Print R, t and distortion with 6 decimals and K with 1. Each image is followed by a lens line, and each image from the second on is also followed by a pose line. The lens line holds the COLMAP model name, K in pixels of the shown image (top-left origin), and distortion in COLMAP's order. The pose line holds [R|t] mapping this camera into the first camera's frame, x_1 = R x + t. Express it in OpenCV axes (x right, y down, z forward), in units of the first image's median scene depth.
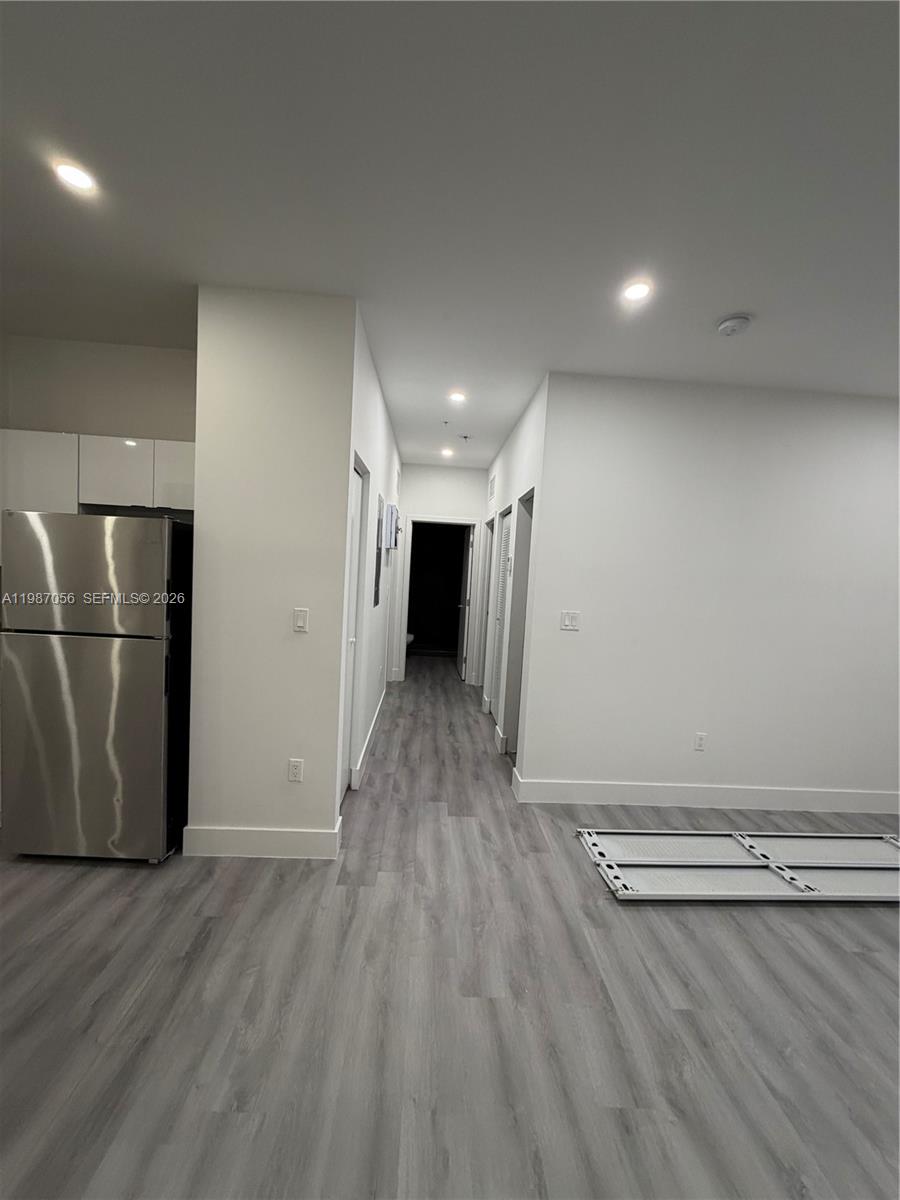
lens RADIAL K [[476.4, 0, 451.4], [0, 476.4, 598.2], [0, 0, 1]] dist [-0.000934, 0.000598]
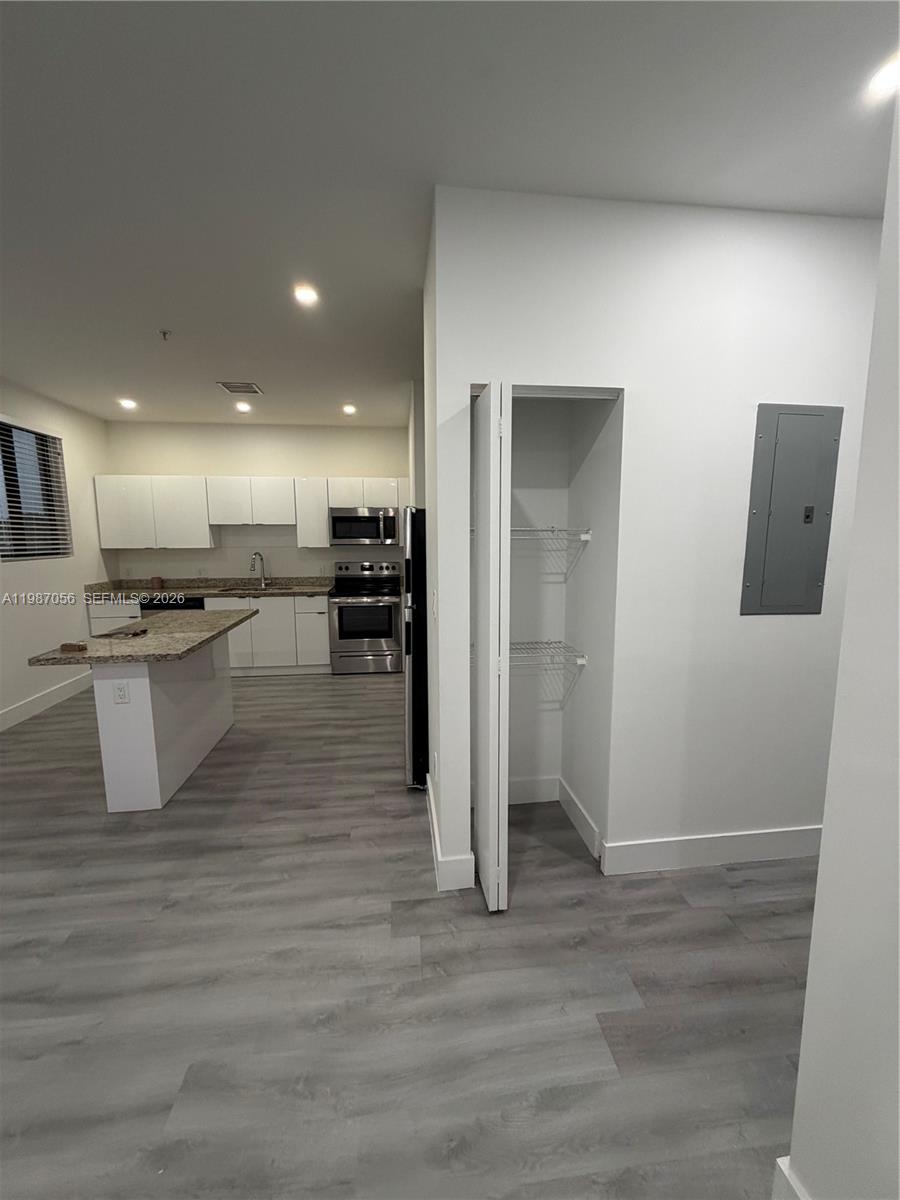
lens RADIAL K [[476.4, 0, 450.2], [0, 476.4, 599.3], [0, 0, 1]] dist [-0.000934, 0.000598]
pose [[0.070905, 0.074727, -0.994680, 0.582595], [-0.059006, 0.995758, 0.070602, -0.027527], [0.995736, 0.053686, 0.075013, 0.971738]]
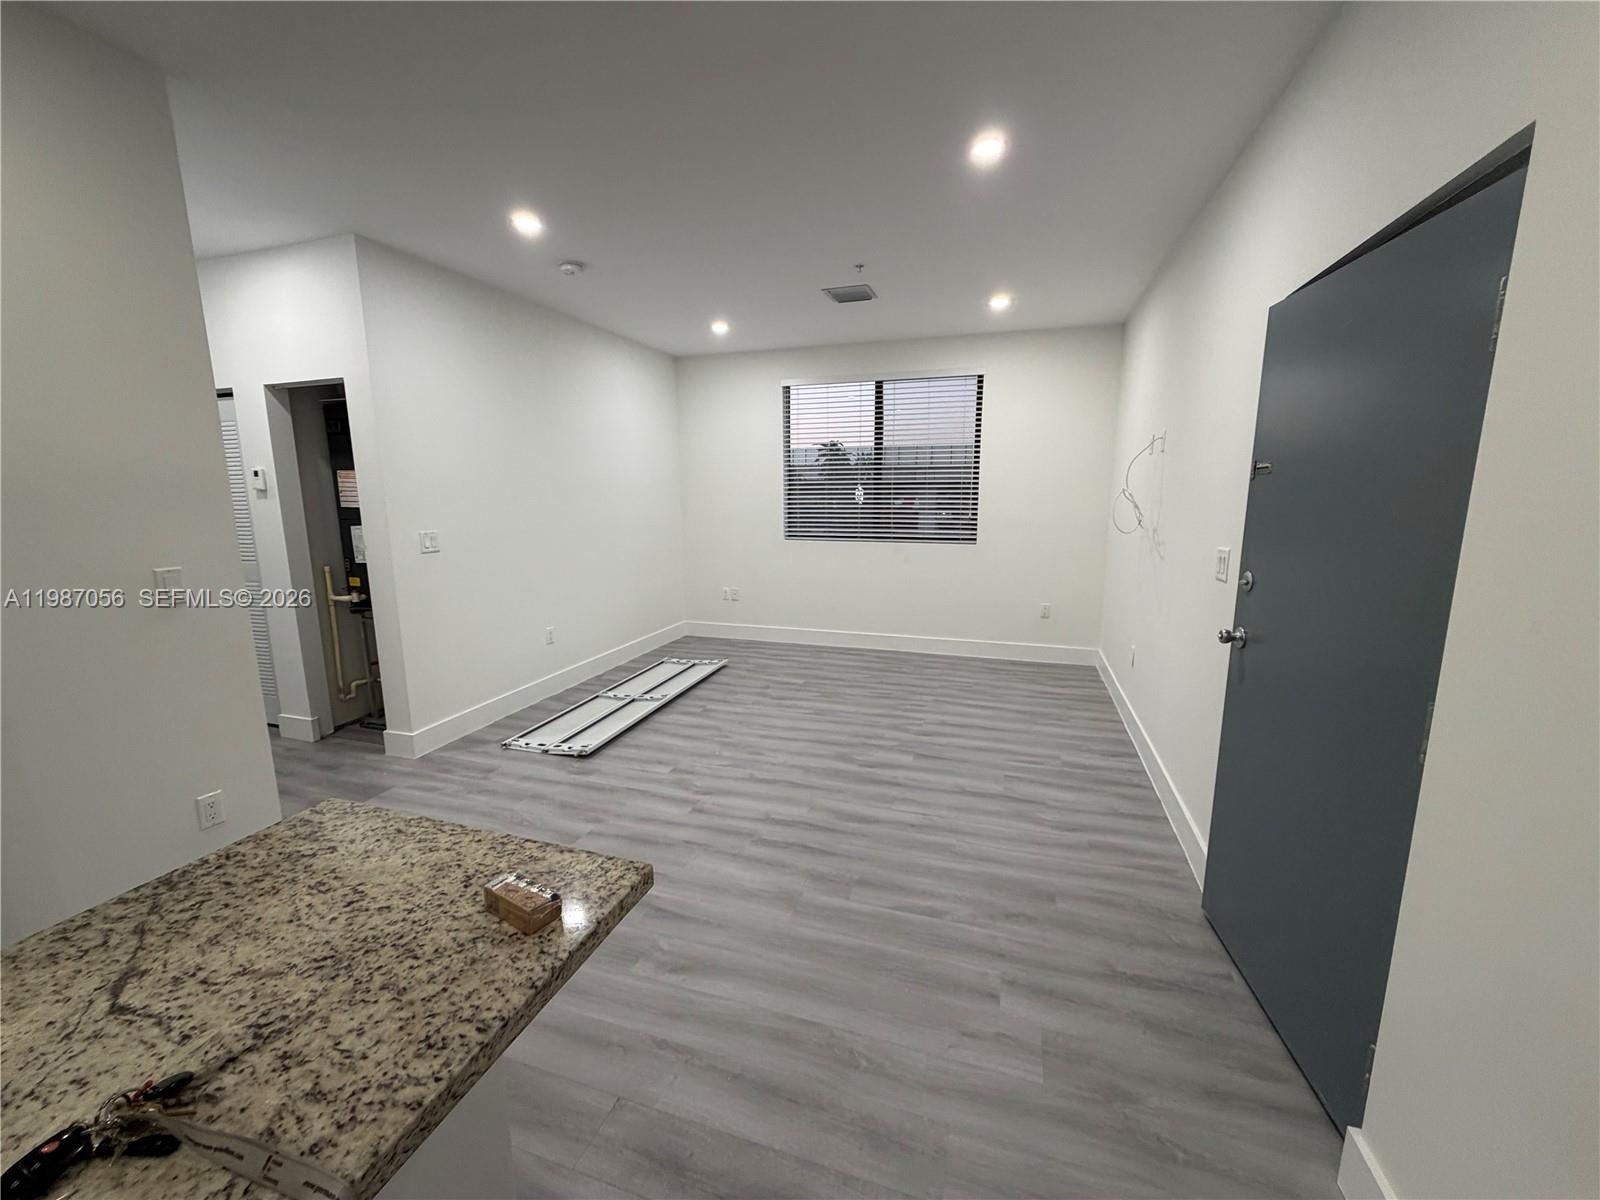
lens RADIAL K [[635.2, 0, 795.8], [0, 635.2, 598.2], [0, 0, 1]] dist [-0.000934, 0.000598]
pose [[0.358508, -0.217095, 0.907933, -0.803781], [0.086848, 0.976122, 0.199107, -0.035856], [-0.929478, 0.007471, 0.368801, -0.095890]]
